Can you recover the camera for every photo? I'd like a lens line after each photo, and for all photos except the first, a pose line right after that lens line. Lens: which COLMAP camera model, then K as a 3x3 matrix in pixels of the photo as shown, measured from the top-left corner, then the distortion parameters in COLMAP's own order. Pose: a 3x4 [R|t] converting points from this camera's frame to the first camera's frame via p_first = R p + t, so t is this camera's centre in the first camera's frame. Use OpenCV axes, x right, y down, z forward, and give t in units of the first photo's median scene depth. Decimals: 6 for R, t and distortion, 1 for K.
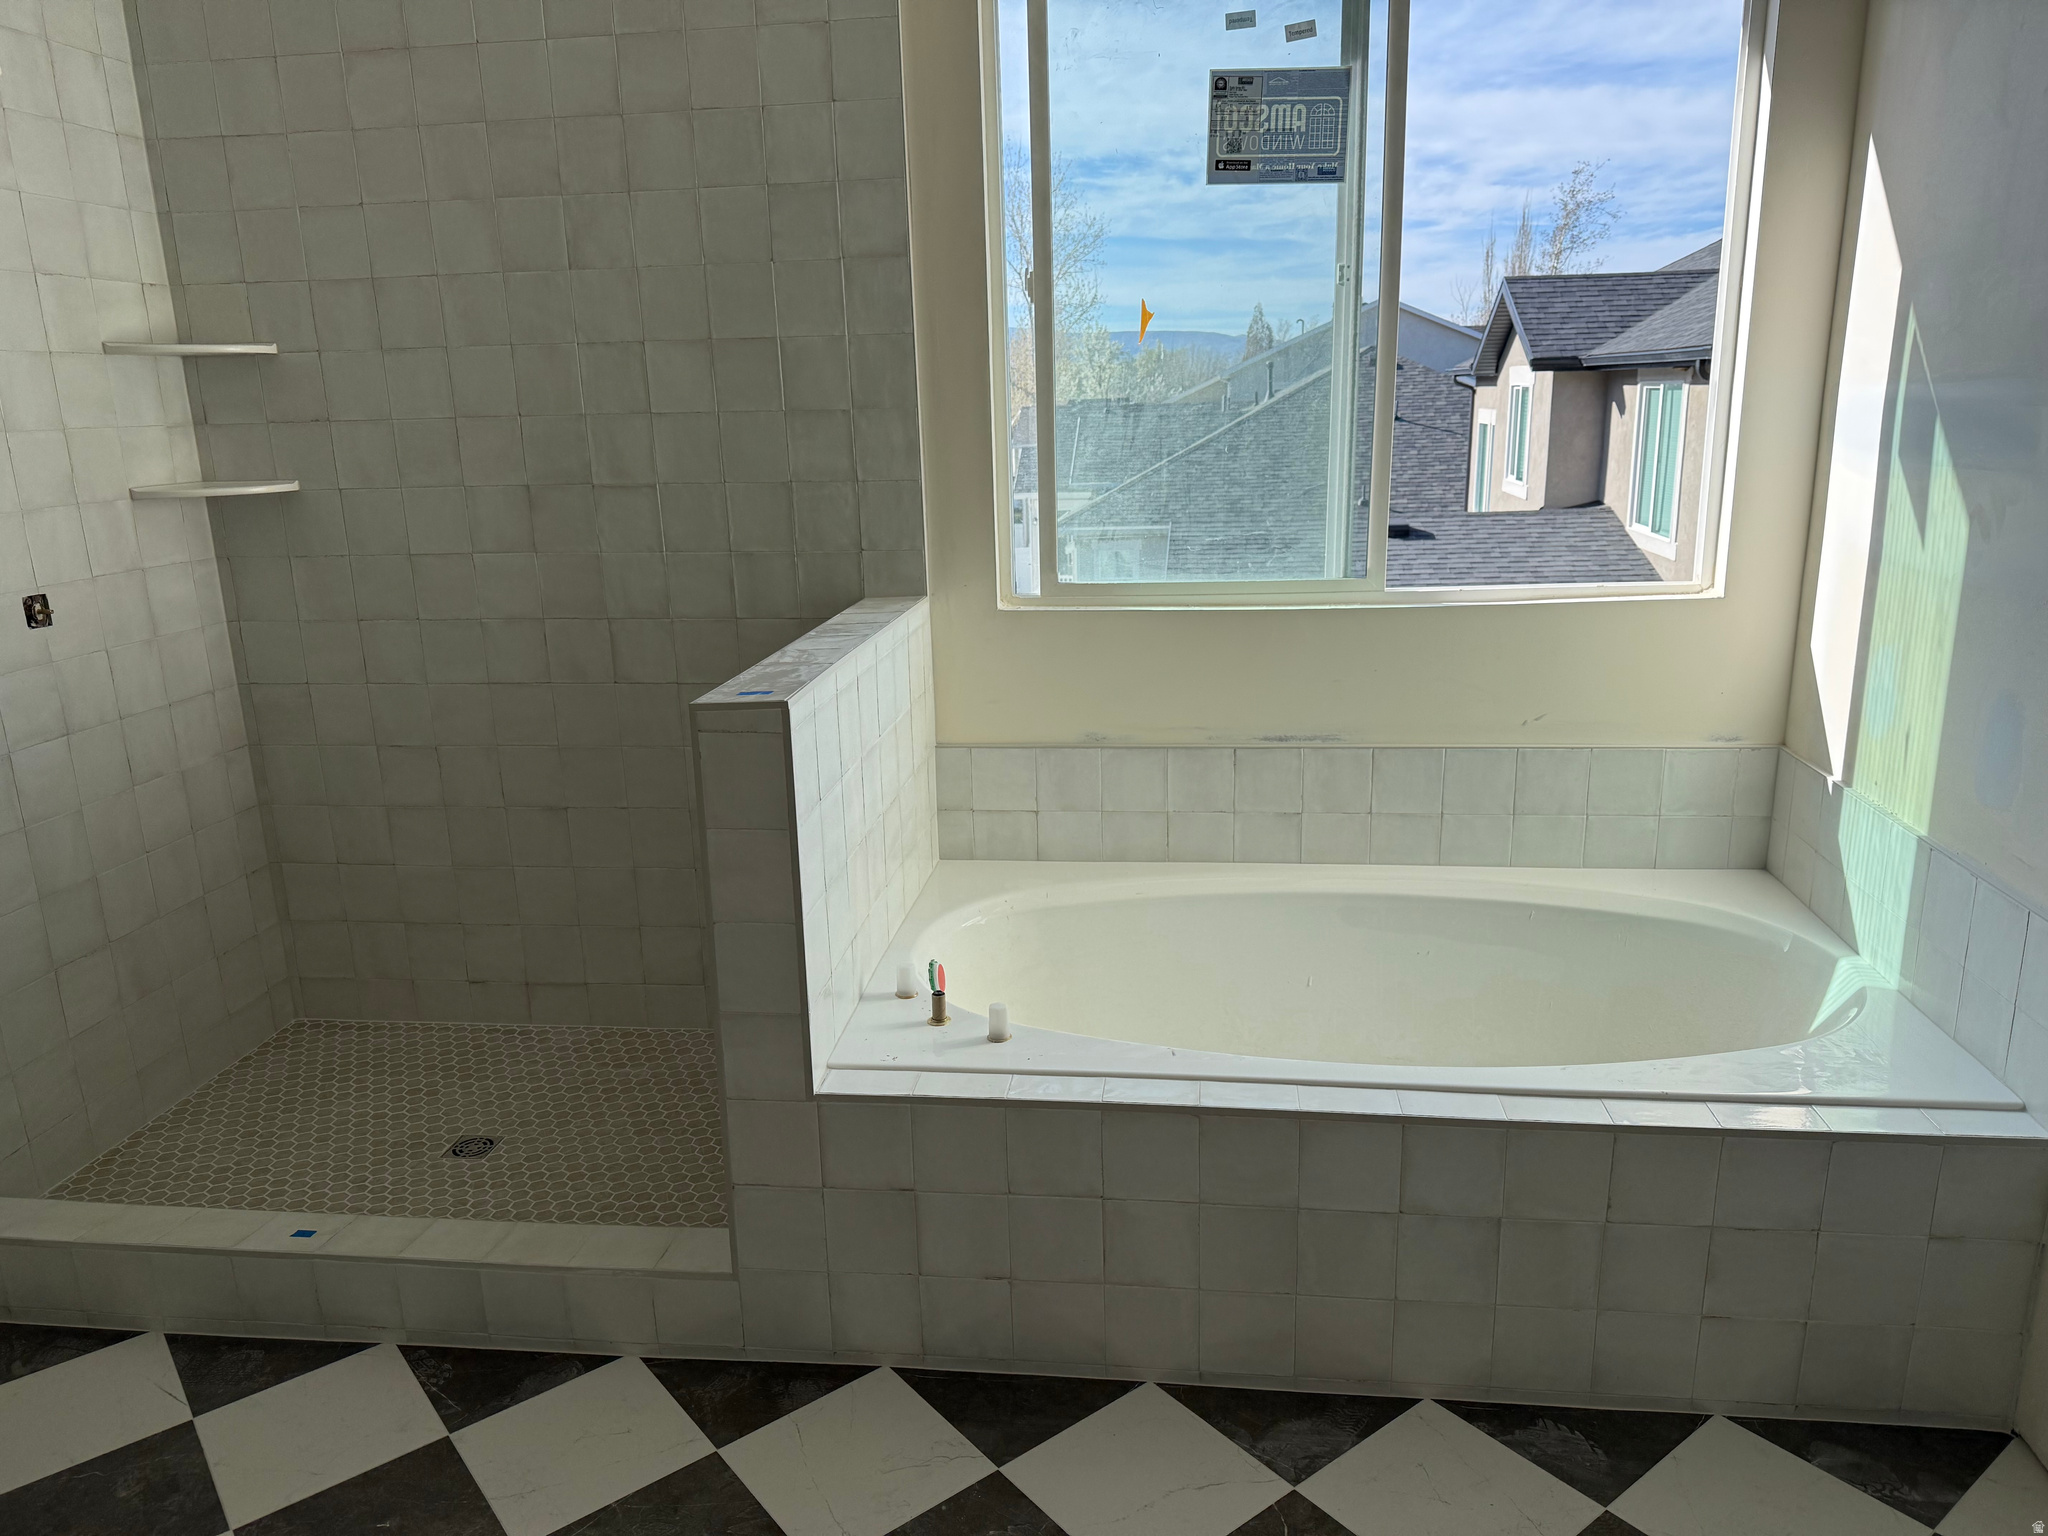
lens RADIAL K [[1425.4, 0, 1020.9], [0, 1425.4, 778.2], [0, 0, 1]] dist [0.083715, -0.095637]
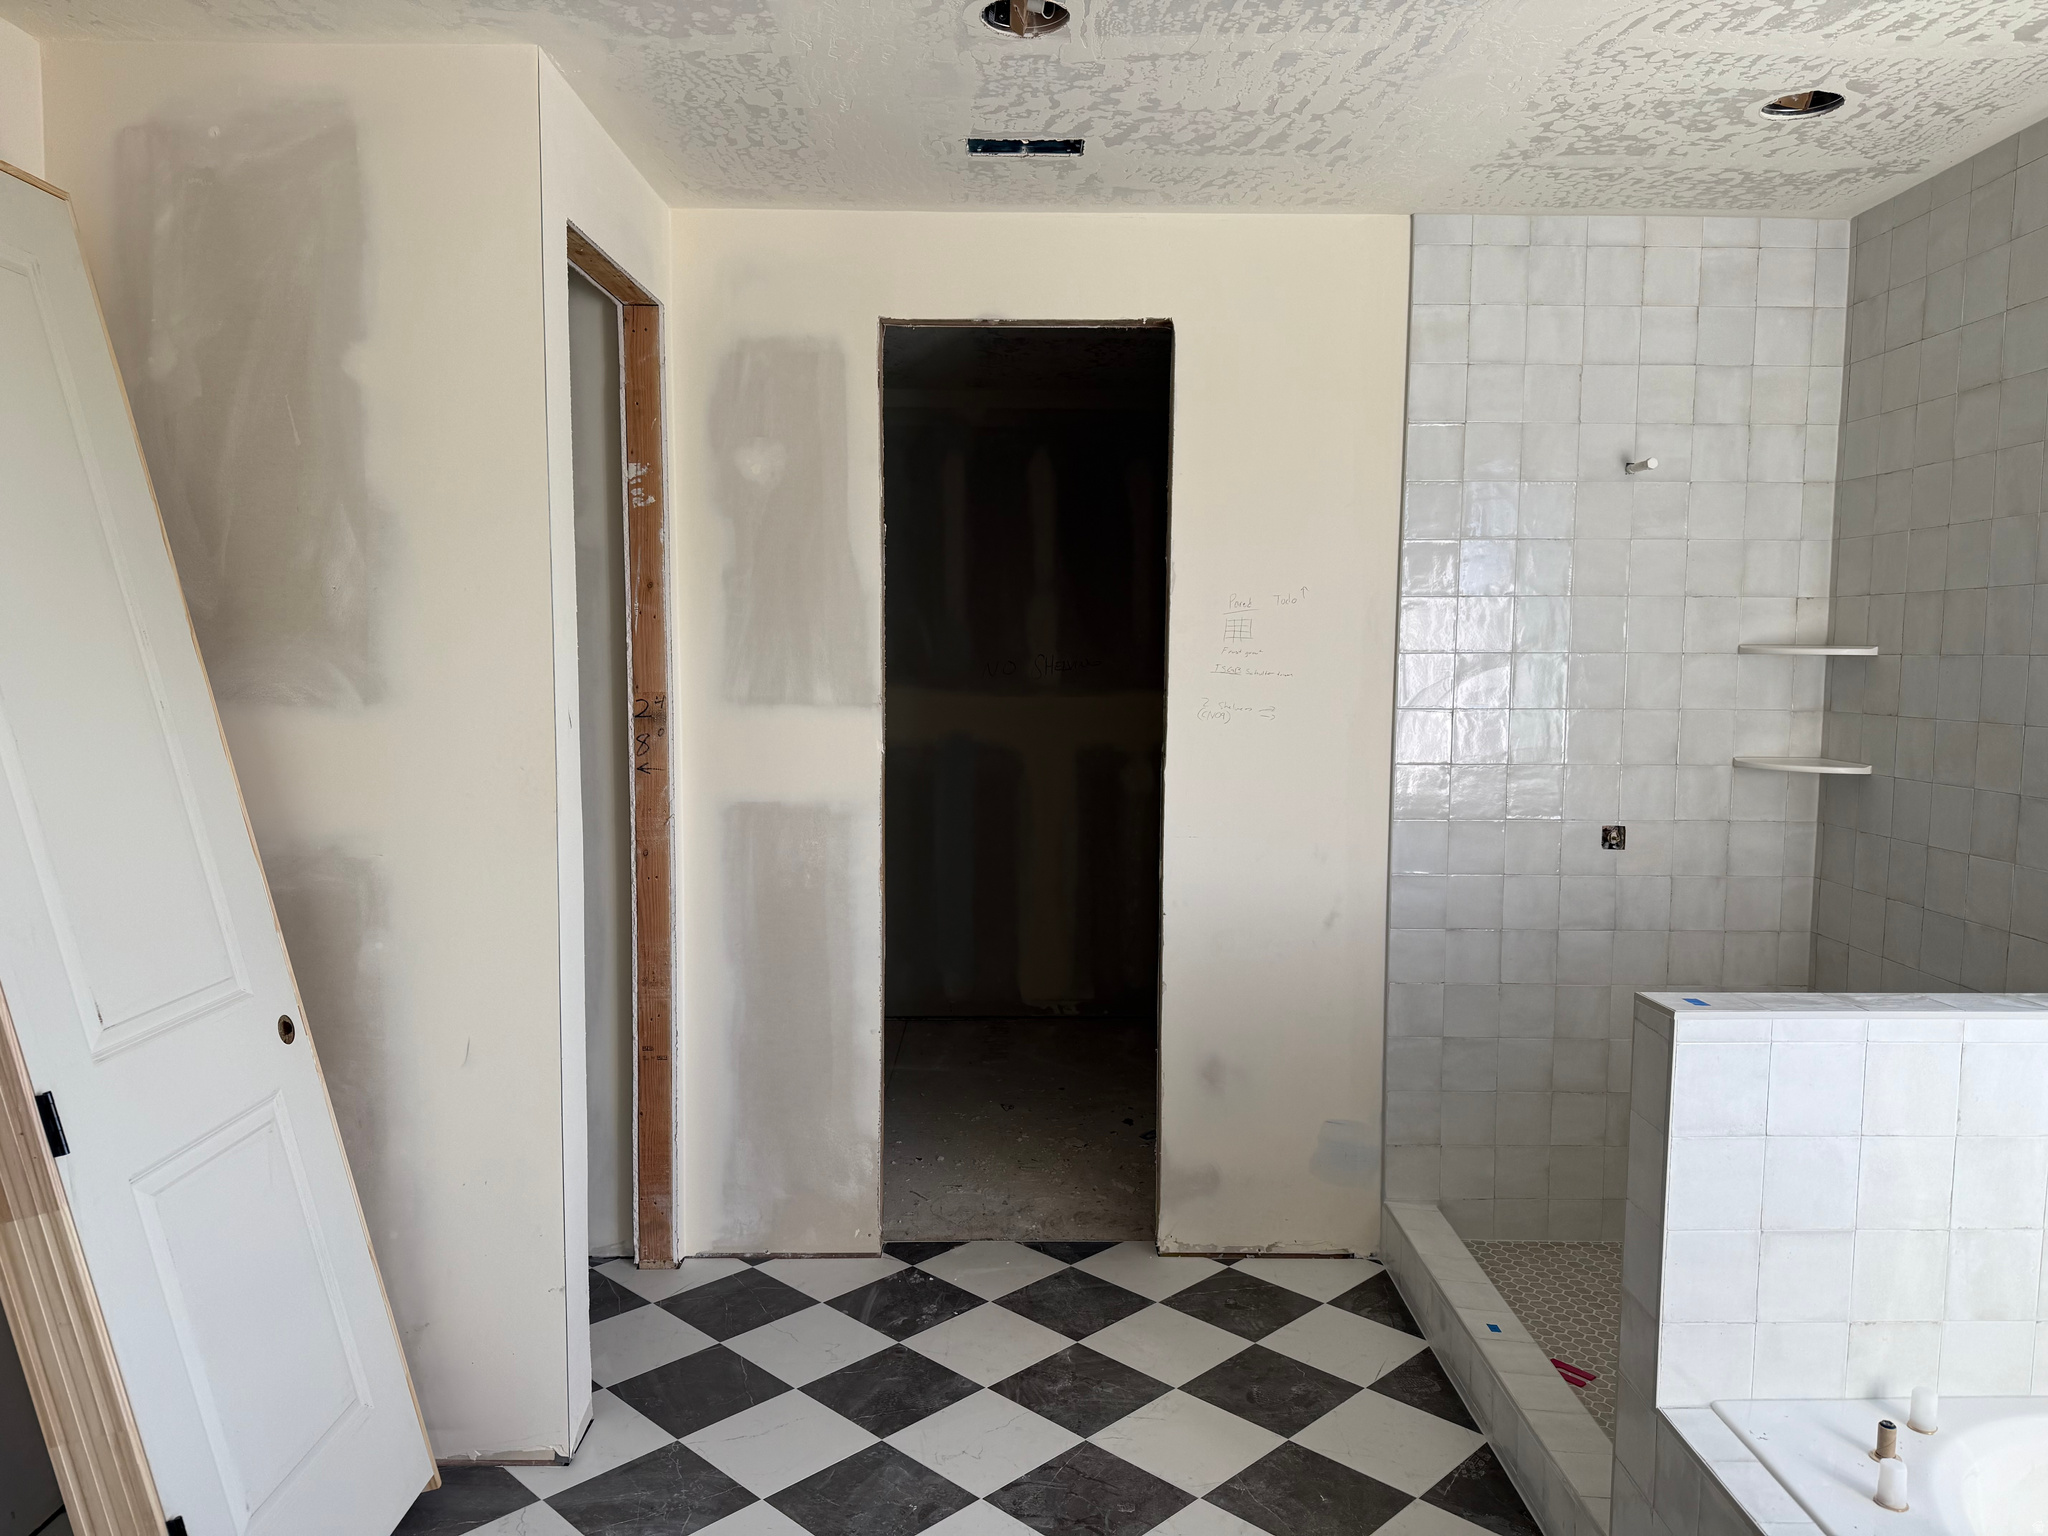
lens RADIAL K [[1432.3, 0, 1024.0], [0, 1432.3, 768.0], [0, 0, 1]] dist [0.032156, -0.034590]
pose [[0.117915, 0.108316, -0.987099, 0.530926], [-0.262644, 0.962036, 0.074191, -0.119865], [0.957661, 0.250507, 0.141887, 0.233757]]
